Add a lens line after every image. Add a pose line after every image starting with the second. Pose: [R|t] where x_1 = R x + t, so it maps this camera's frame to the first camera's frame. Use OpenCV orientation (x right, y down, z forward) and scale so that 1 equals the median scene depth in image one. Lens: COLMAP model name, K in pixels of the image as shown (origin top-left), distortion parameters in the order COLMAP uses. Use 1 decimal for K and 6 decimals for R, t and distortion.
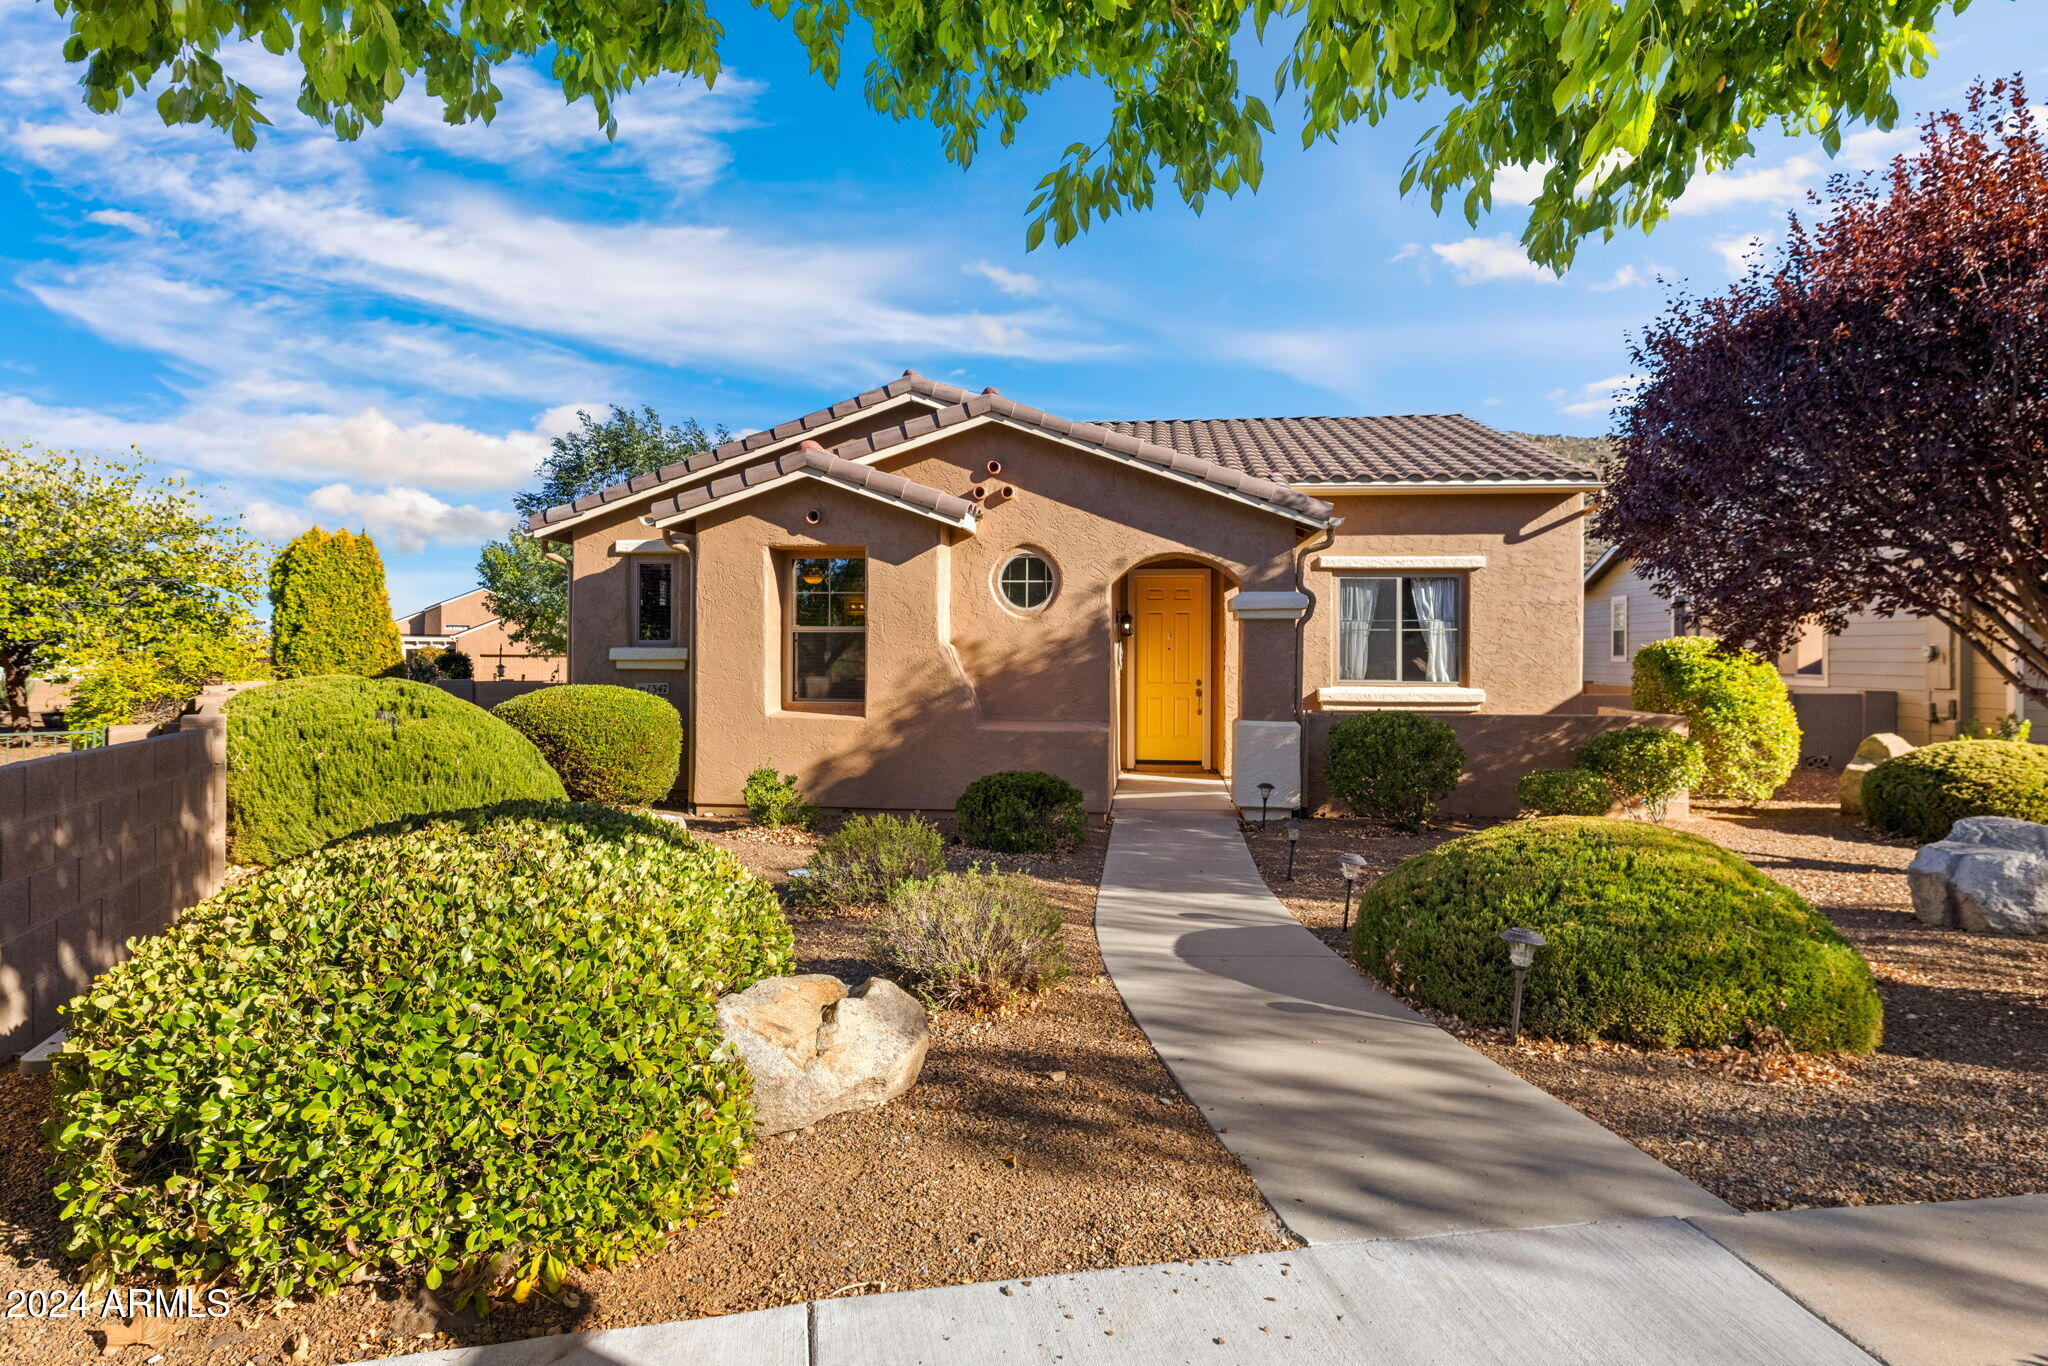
lens RADIAL K [[1043.1, 0, 1033.5], [0, 1043.1, 643.2], [0, 0, 1]] dist [-0.000697, -0.000054]
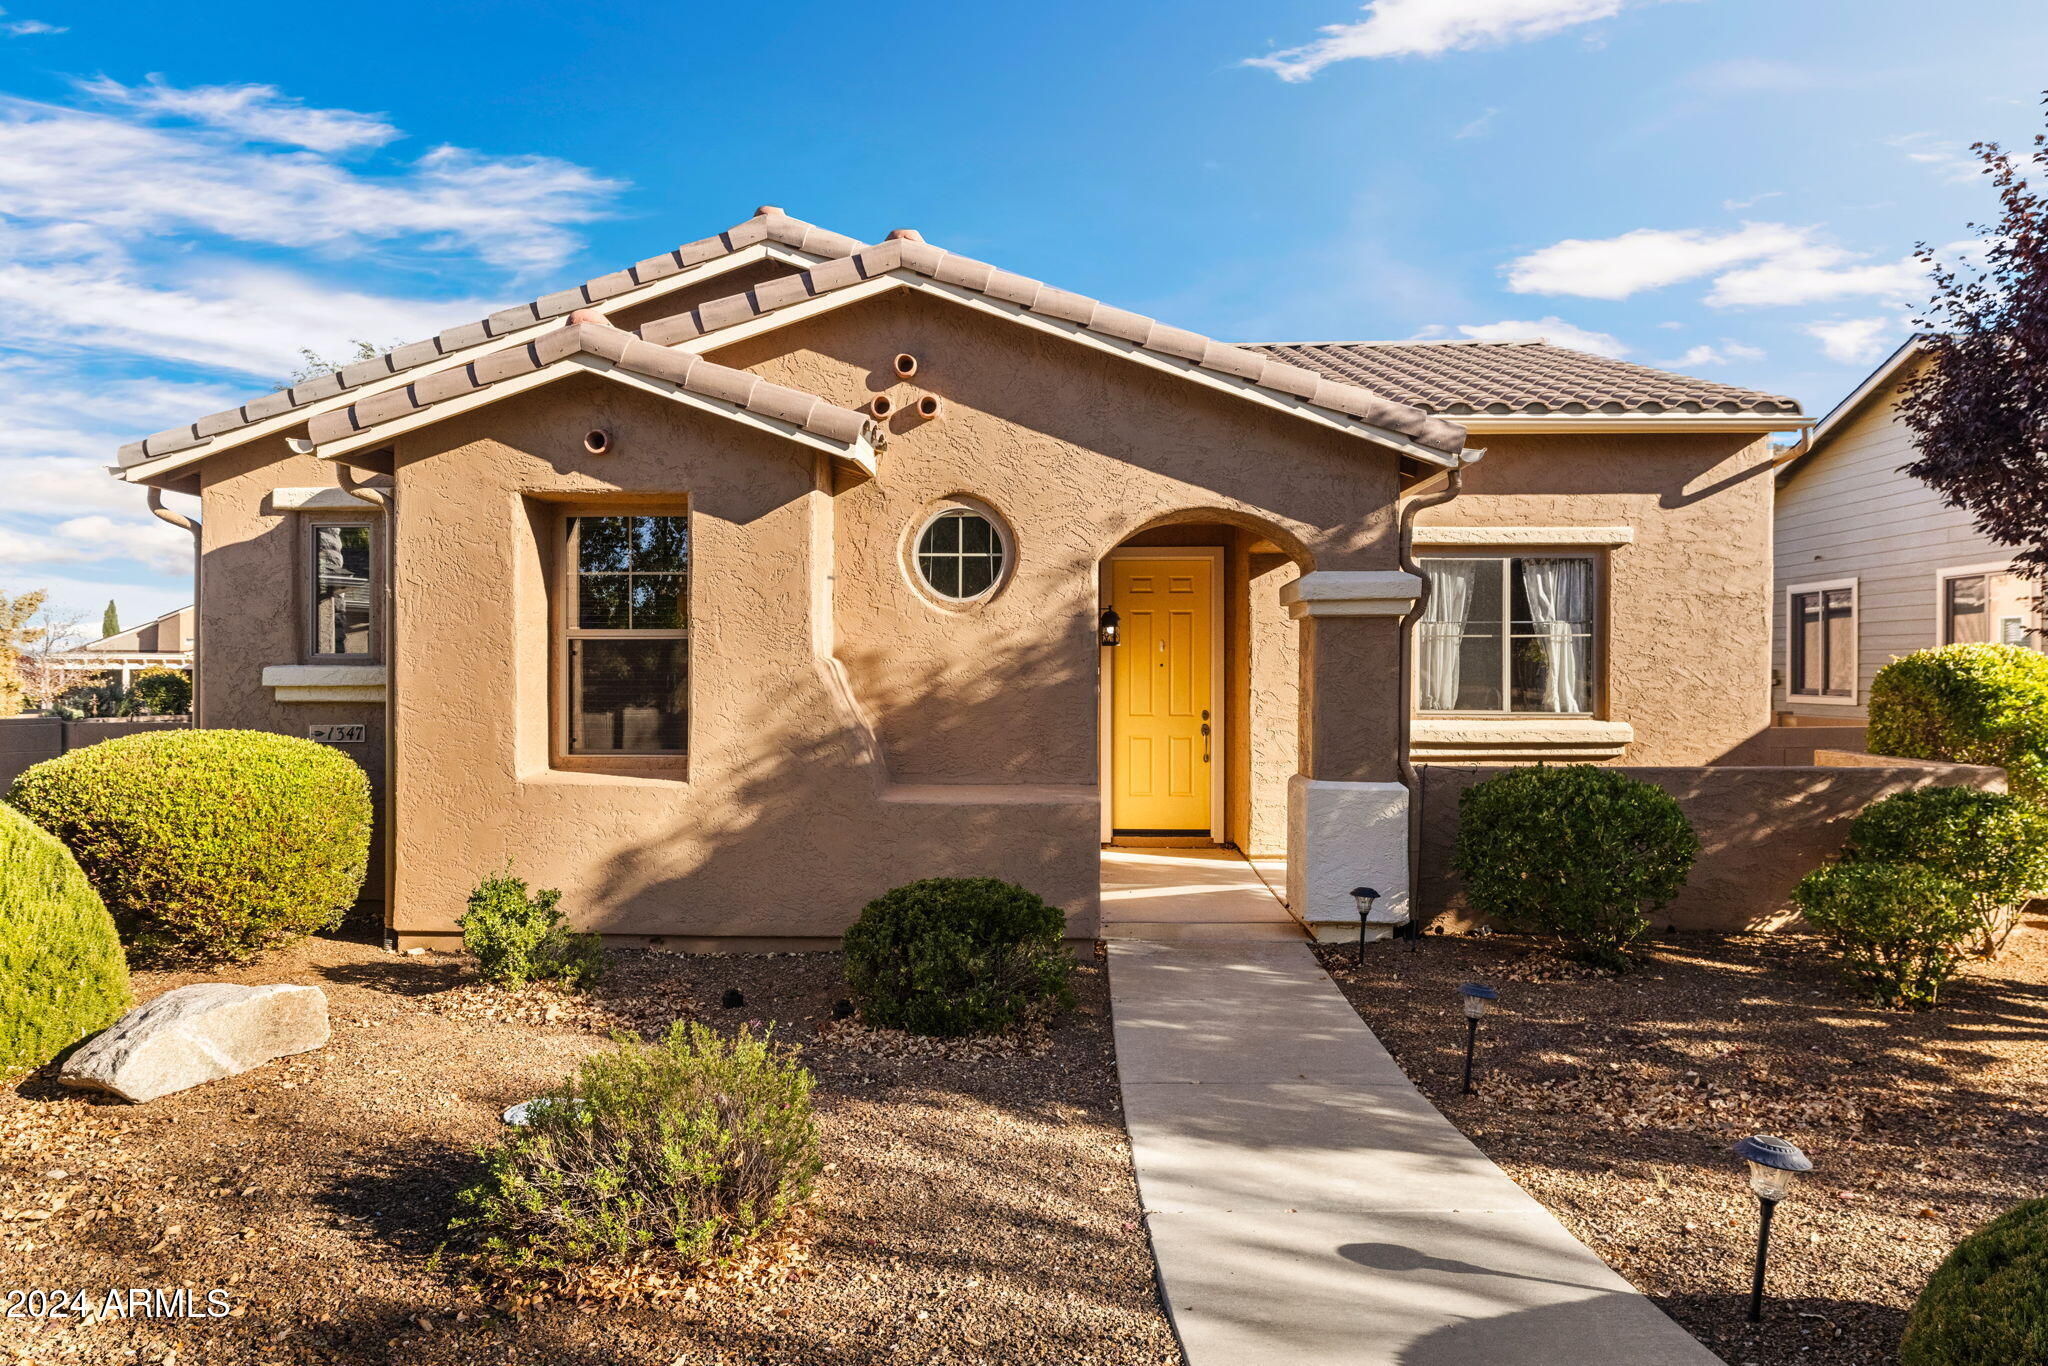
lens RADIAL K [[1092.4, 0, 1015.2], [0, 1092.4, 671.0], [0, 0, 1]] dist [-0.000699, -0.000422]
pose [[0.996960, -0.003695, 0.077829, -0.024354], [0.003011, 0.999956, 0.008903, 0.003163], [-0.077858, -0.008642, 0.996927, 0.362360]]
